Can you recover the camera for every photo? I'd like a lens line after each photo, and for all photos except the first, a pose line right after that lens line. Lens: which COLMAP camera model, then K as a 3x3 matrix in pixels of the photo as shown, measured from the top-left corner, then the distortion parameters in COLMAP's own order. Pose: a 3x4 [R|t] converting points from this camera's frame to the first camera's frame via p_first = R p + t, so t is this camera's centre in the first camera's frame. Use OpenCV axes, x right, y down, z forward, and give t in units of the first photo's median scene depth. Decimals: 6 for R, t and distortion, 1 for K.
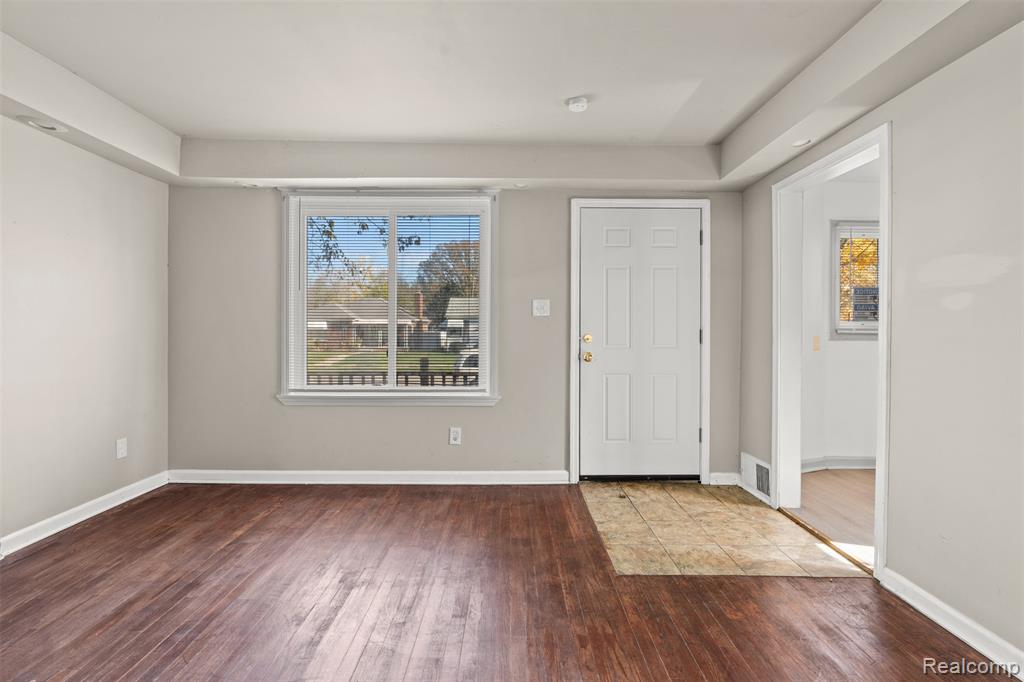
lens RADIAL K [[459.4, 0, 516.8], [0, 459.4, 335.3], [0, 0, 1]] dist [-0.000046, 0.000238]
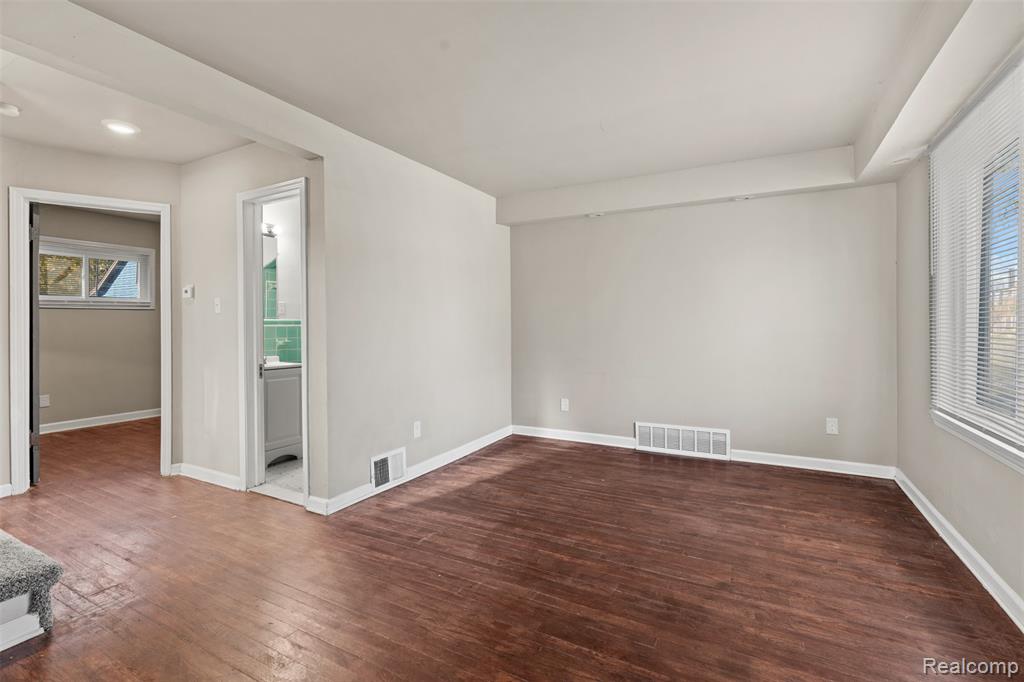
lens RADIAL K [[459.4, 0, 517.9], [0, 459.4, 331.9], [0, 0, 1]] dist [-0.000046, 0.000238]
pose [[-0.478918, 0.007463, -0.877828, 0.707159], [-0.007384, 0.999894, 0.012530, -0.010551], [0.877829, 0.012482, -0.478812, 1.039548]]
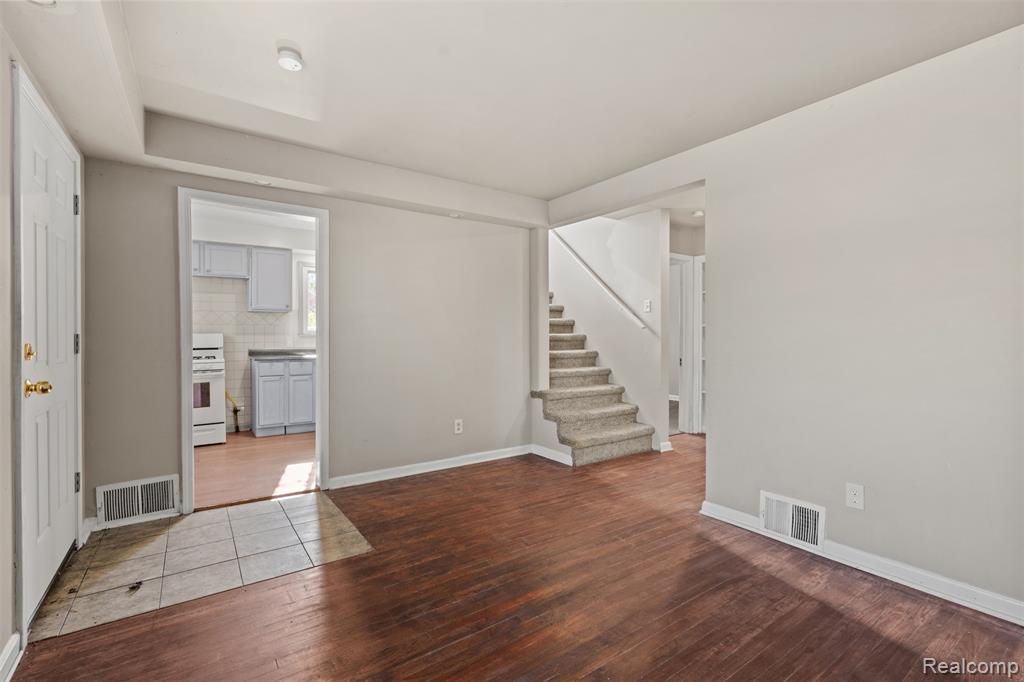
lens RADIAL K [[459.4, 0, 518.4], [0, 459.4, 338.7], [0, 0, 1]] dist [-0.000046, 0.000238]
pose [[-0.578226, -0.010131, 0.815814, -0.795935], [0.000932, 0.999914, 0.013078, -0.017716], [-0.815876, 0.008323, -0.578167, 1.183685]]
